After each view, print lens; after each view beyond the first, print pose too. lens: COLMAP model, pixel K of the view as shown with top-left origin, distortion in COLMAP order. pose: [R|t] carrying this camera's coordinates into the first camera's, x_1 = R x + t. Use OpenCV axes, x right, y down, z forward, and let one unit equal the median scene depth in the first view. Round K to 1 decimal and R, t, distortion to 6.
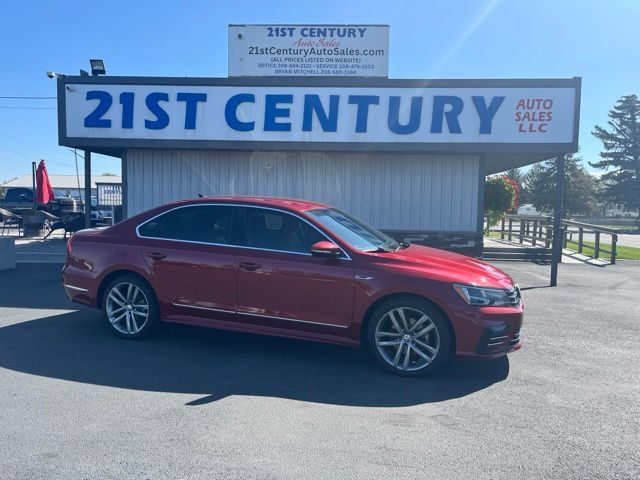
lens RADIAL K [[481.6, 0, 320.7], [0, 481.6, 243.5], [0, 0, 1]] dist [0.062566, -0.074951]
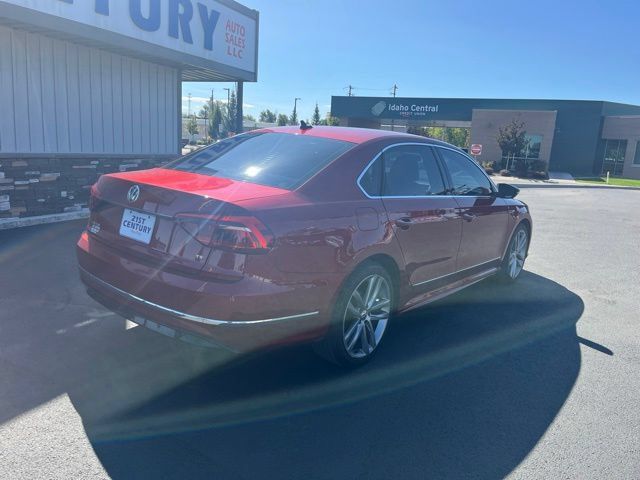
lens RADIAL K [[481.6, 0, 317.0], [0, 481.6, 238.3], [0, 0, 1]] dist [0.062566, -0.074951]
pose [[0.339449, -0.185449, 0.922162, -0.528128], [0.016226, 0.981381, 0.191386, -0.044353], [-0.940485, -0.050002, 0.336138, 0.469242]]
